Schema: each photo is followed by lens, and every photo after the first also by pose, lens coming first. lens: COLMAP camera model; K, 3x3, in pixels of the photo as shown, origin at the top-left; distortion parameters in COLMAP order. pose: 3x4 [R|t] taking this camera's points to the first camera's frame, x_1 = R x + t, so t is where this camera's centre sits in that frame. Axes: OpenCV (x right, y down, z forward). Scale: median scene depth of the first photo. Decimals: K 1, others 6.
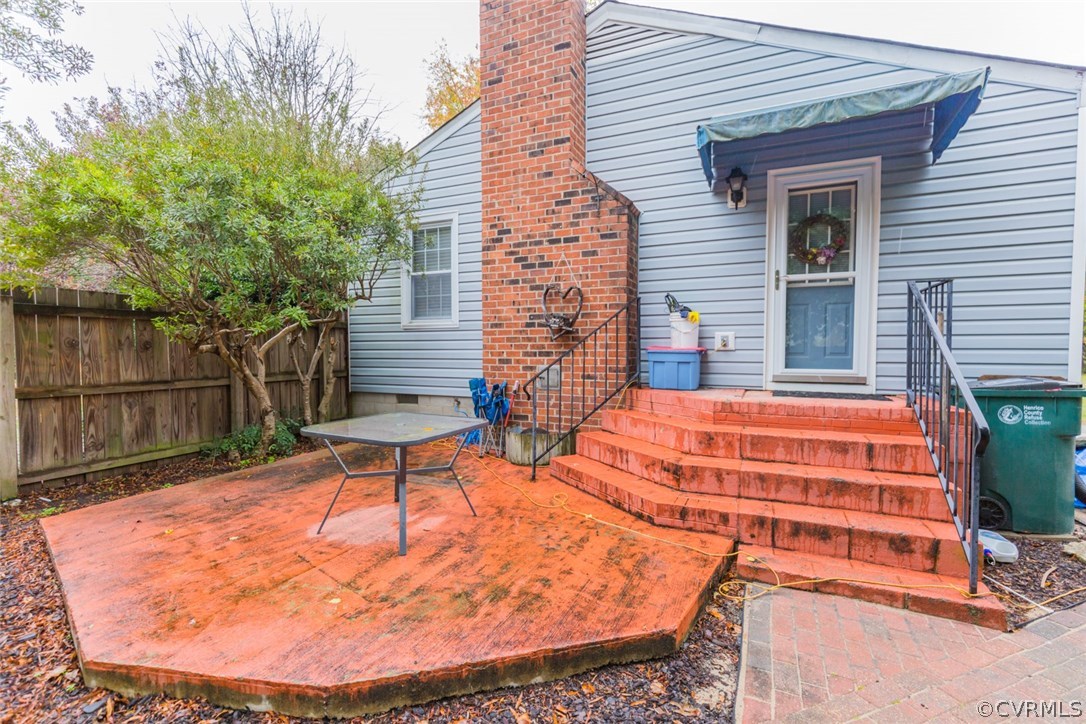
lens RADIAL K [[487.0, 0, 547.3], [0, 487.0, 364.0], [0, 0, 1]] dist [0.003713, -0.000905]
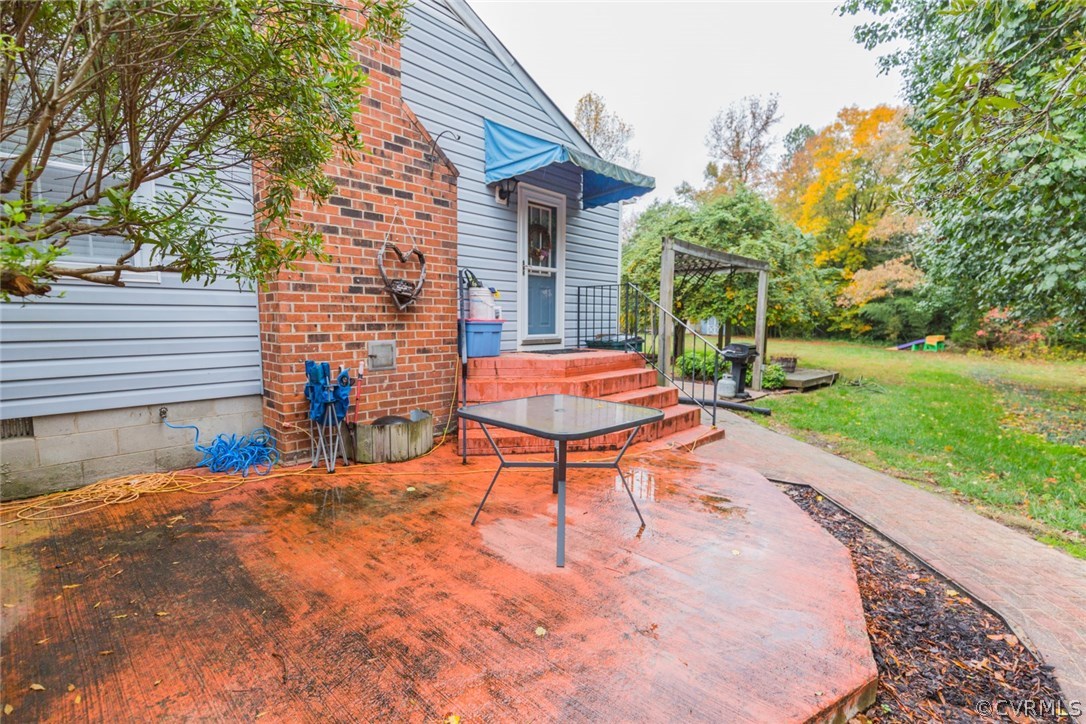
lens RADIAL K [[487.0, 0, 548.2], [0, 487.0, 363.7], [0, 0, 1]] dist [0.003713, -0.000905]
pose [[0.315613, -0.087312, 0.944862, -0.716905], [0.027147, 0.996181, 0.082986, -0.019707], [-0.948500, -0.000542, 0.316778, 0.477688]]
